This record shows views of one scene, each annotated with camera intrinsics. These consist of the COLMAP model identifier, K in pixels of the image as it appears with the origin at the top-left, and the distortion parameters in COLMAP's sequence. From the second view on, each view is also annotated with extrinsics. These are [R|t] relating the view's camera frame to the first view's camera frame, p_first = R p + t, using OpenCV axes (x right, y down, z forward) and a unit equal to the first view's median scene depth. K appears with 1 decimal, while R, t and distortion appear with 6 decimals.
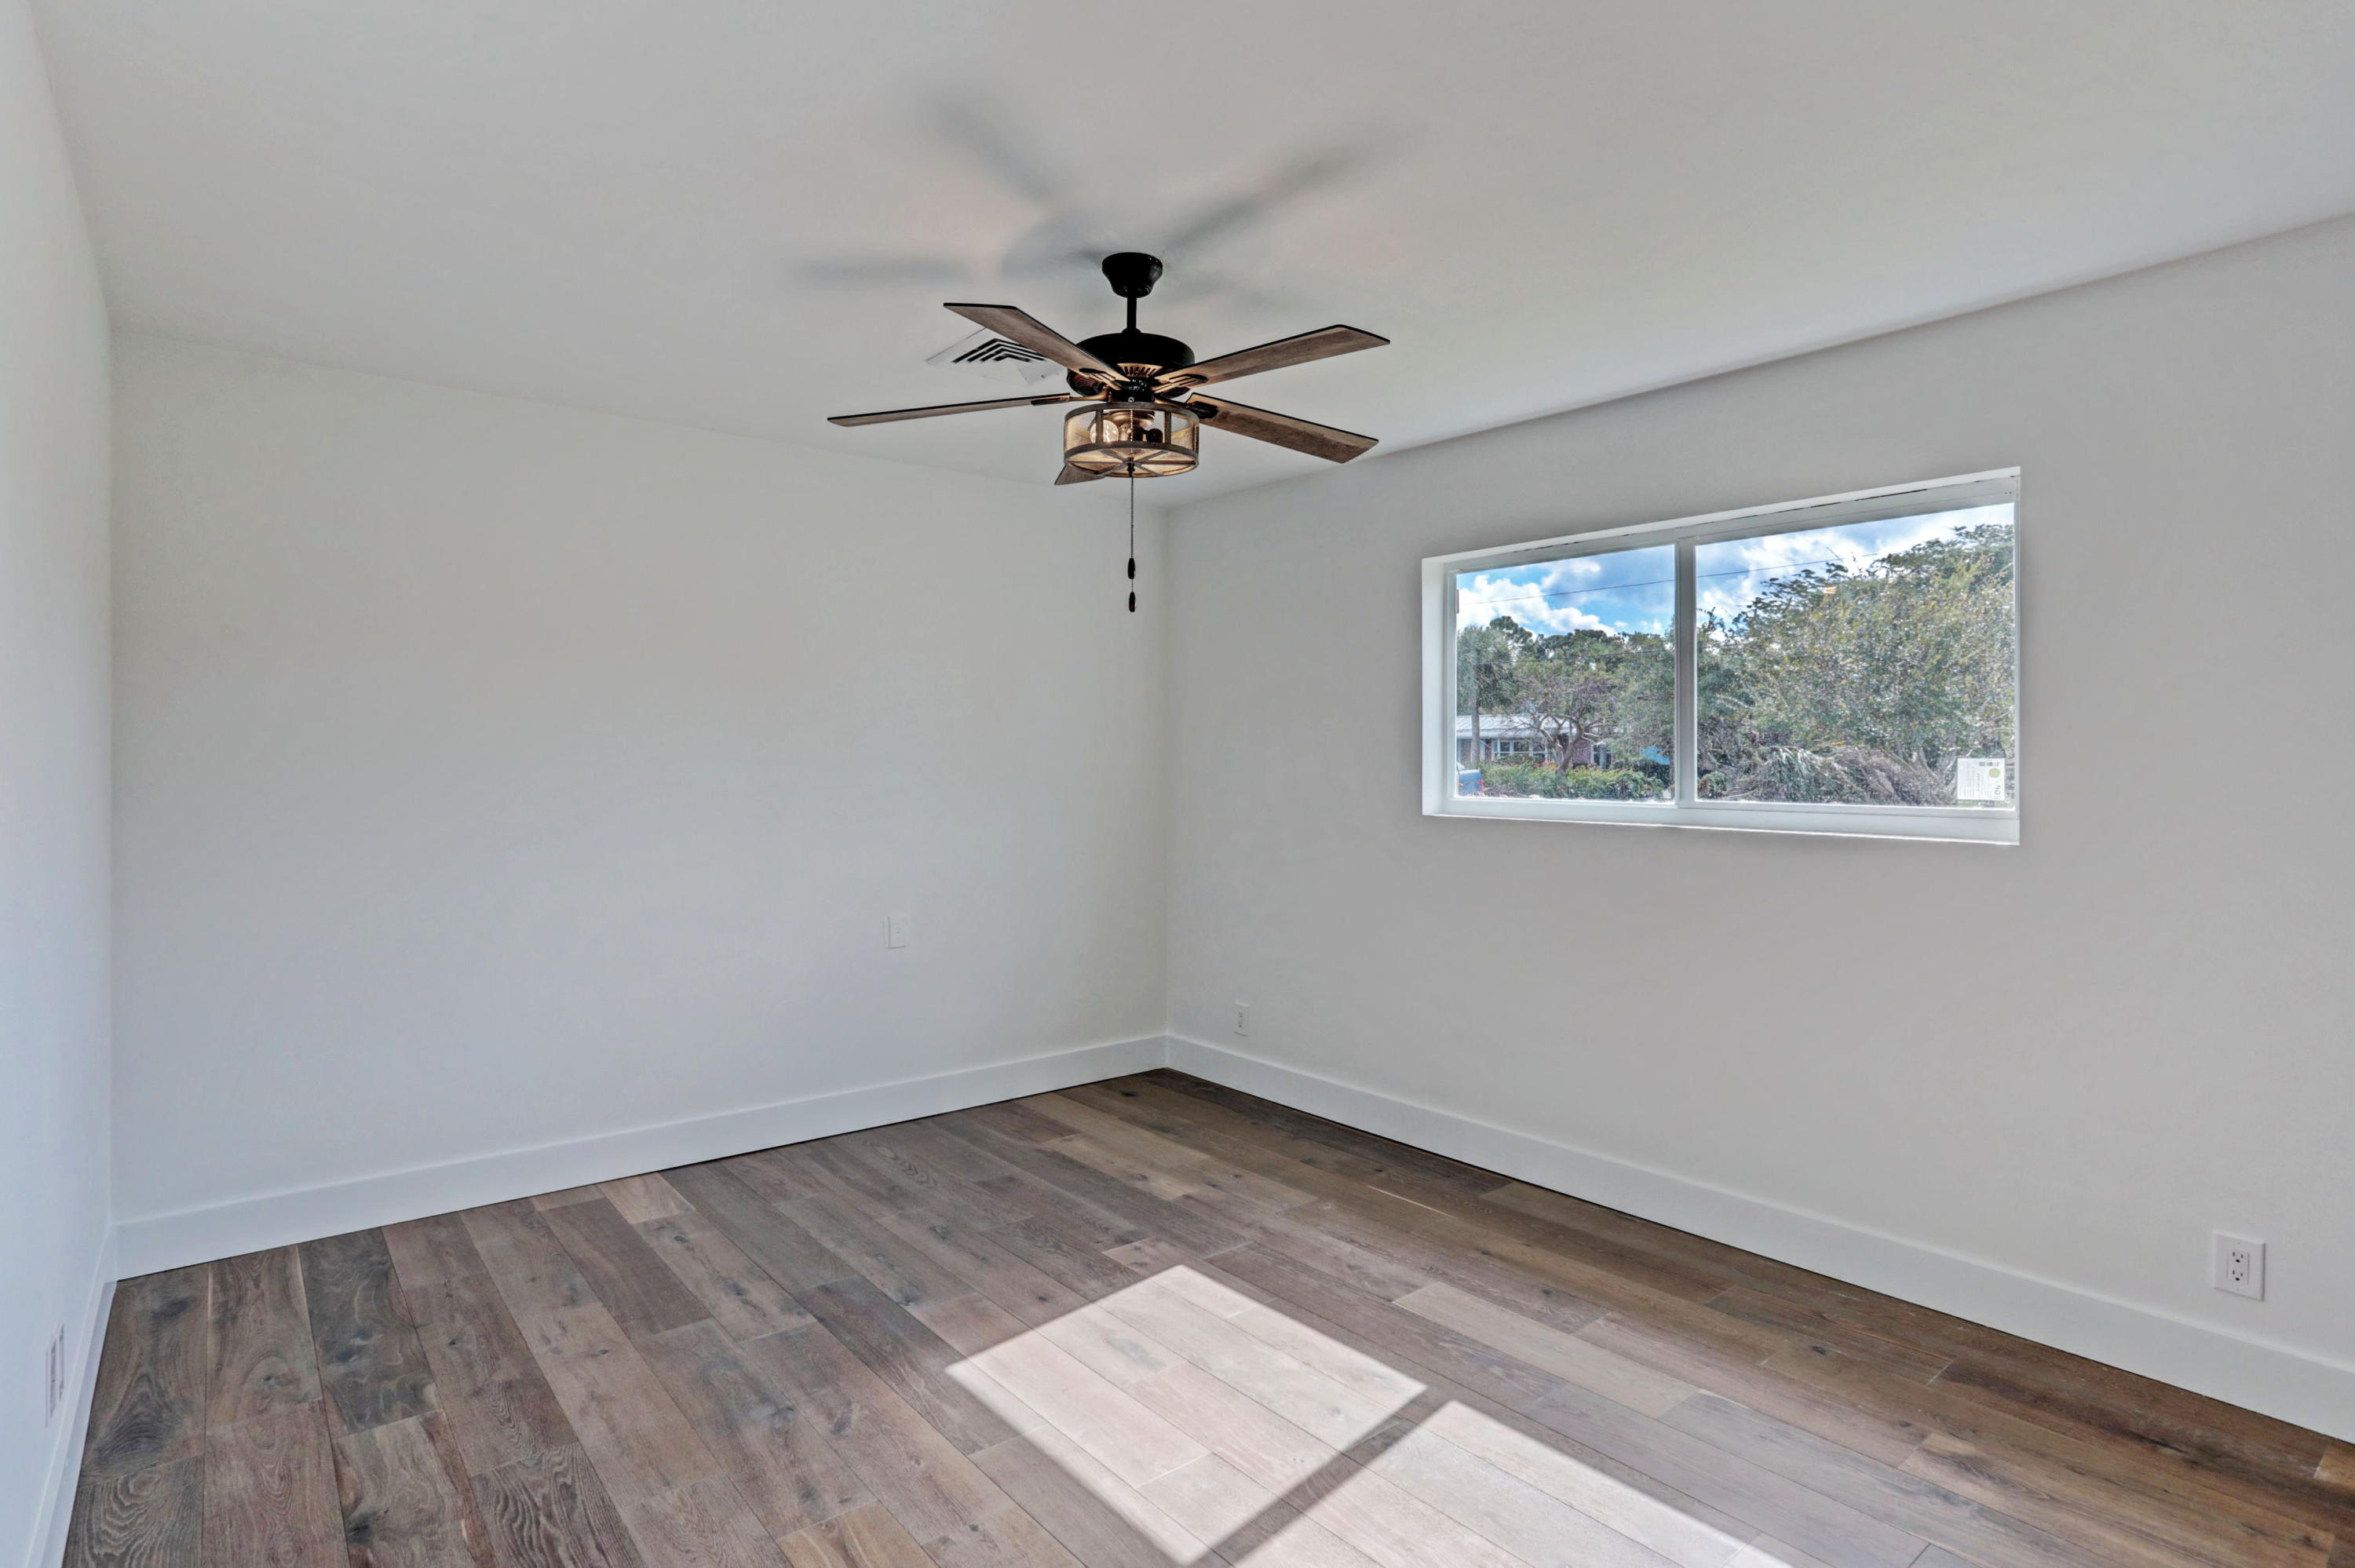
lens RADIAL K [[1232.9, 0, 1179.6], [0, 1232.9, 776.1], [0, 0, 1]] dist [-0.038877, 0.023494]
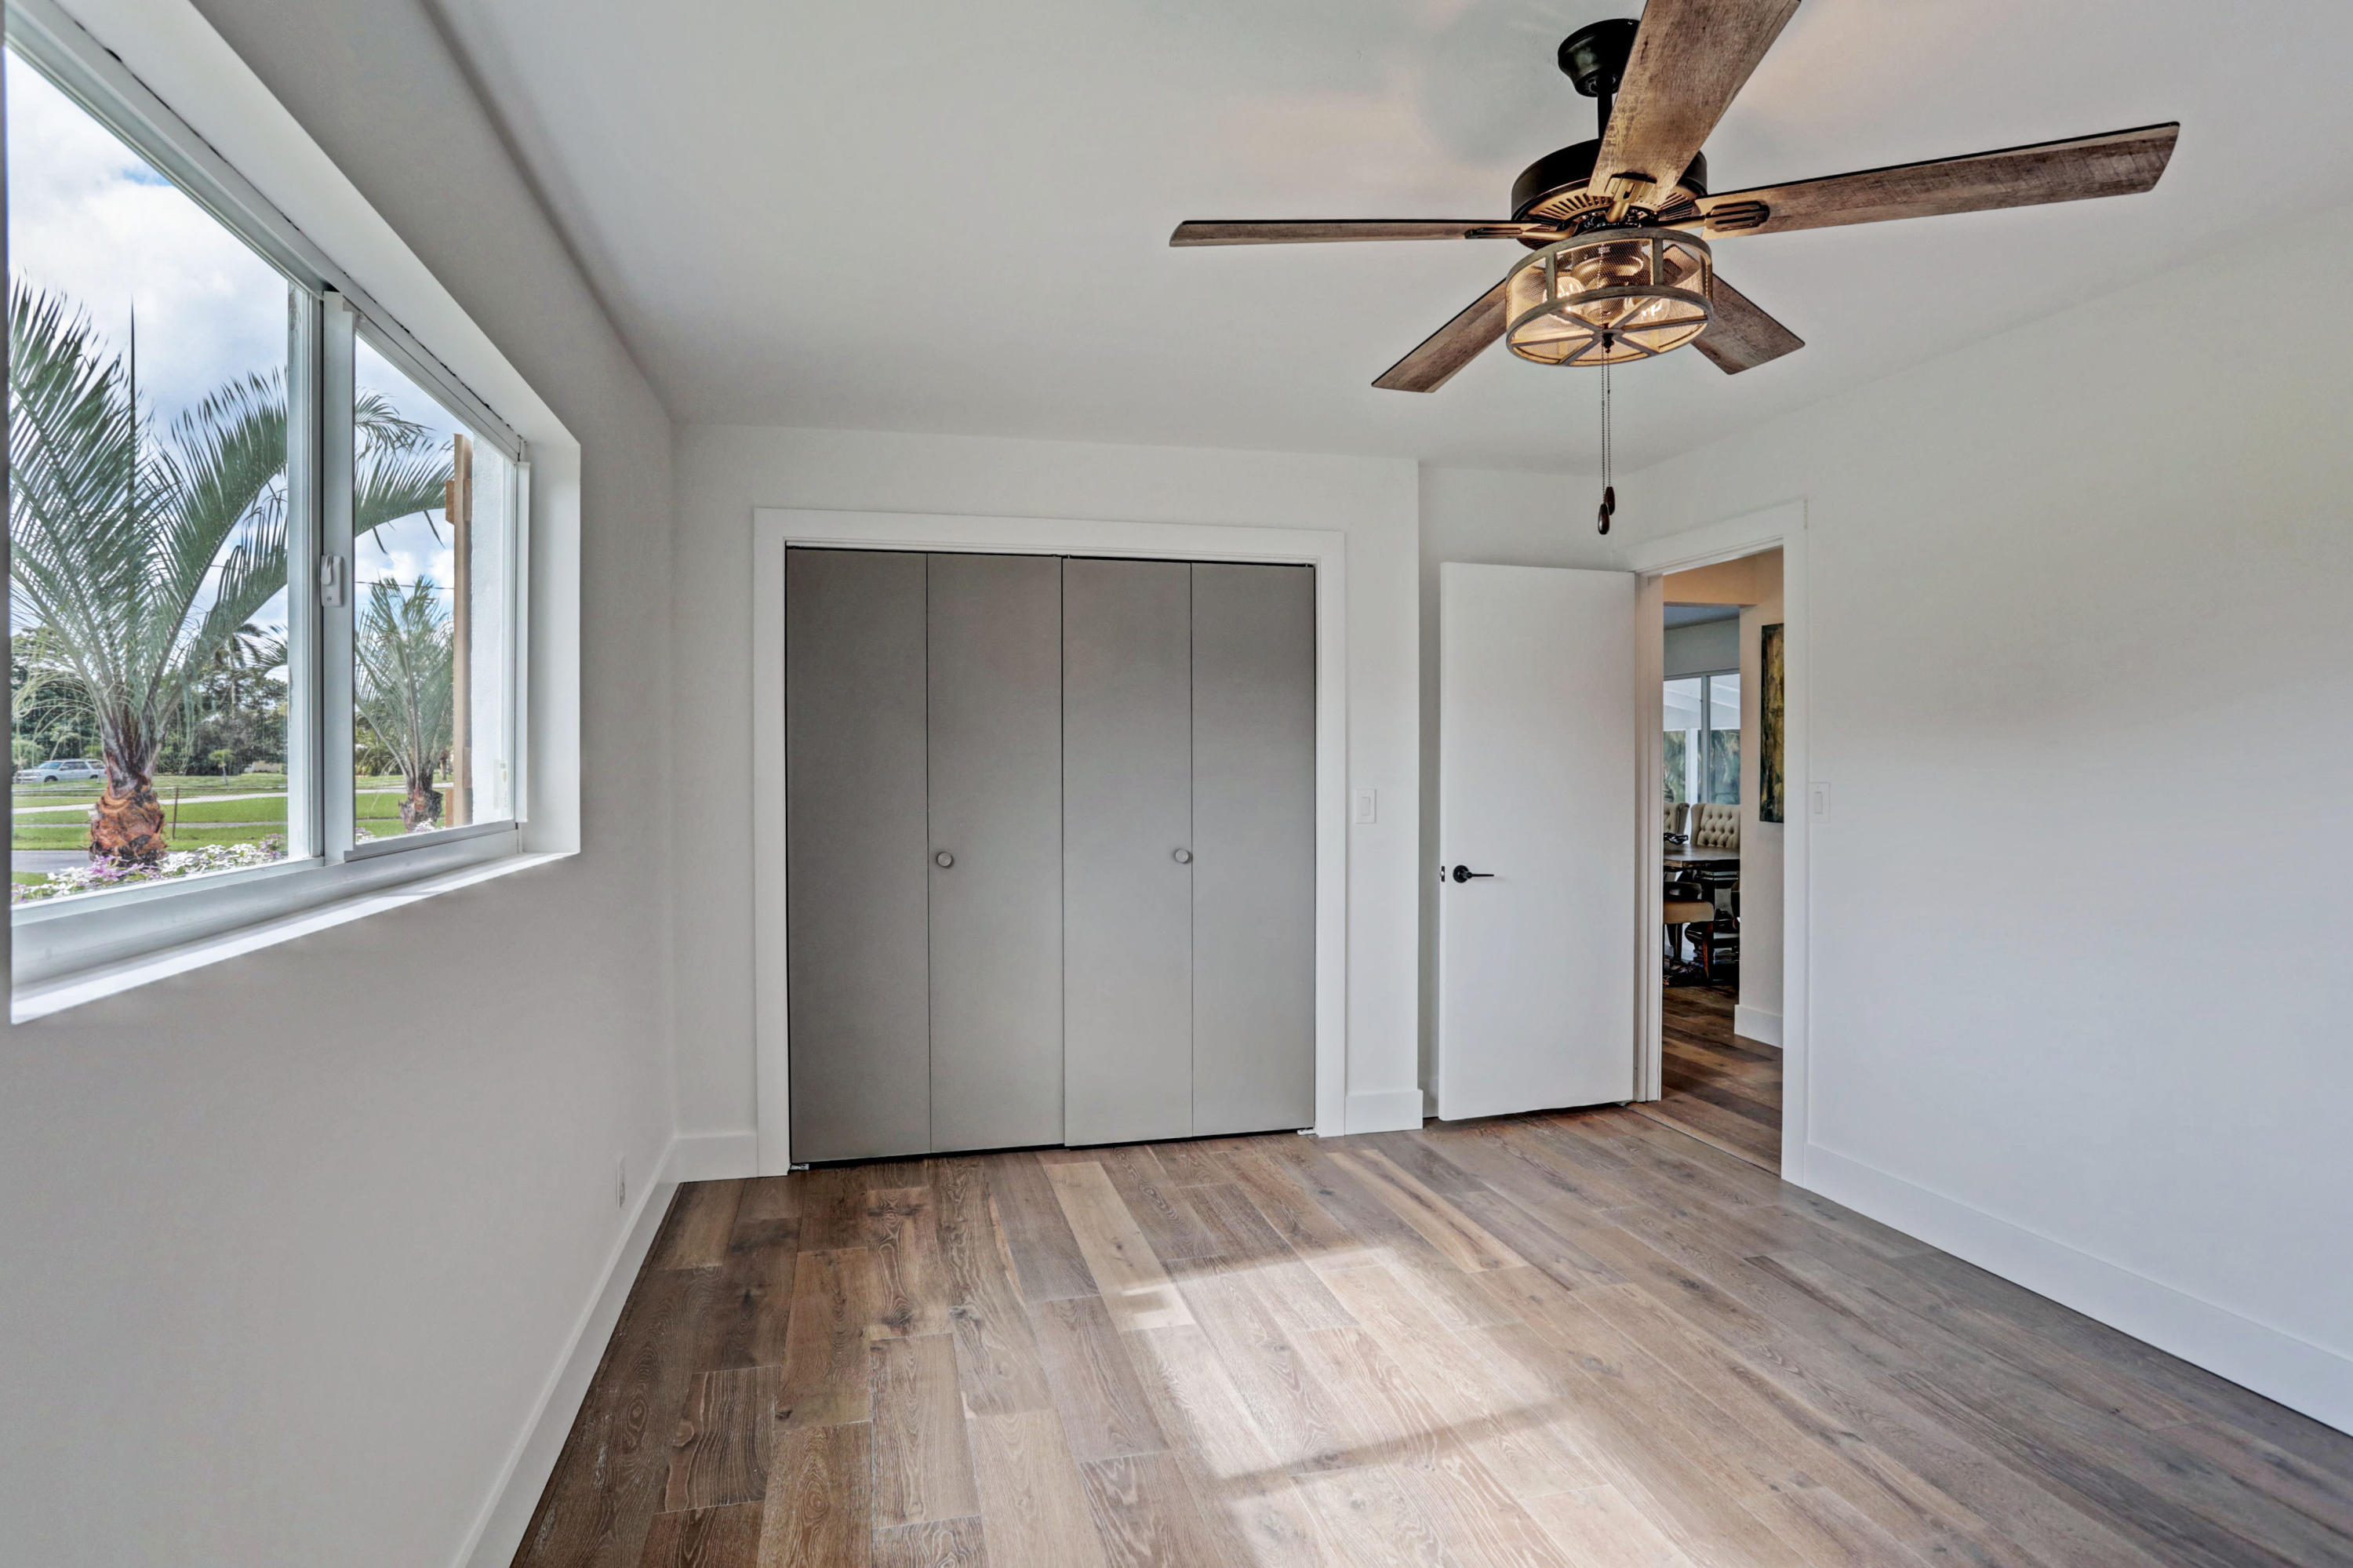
lens RADIAL K [[1232.1, 0, 1176.2], [0, 1232.1, 772.5], [0, 0, 1]] dist [-0.038877, 0.023494]
pose [[-0.915094, 0.000000, 0.403240, -0.104603], [0.006508, 0.999870, 0.014767, -0.008760], [-0.403188, 0.016138, -0.914975, 1.880864]]
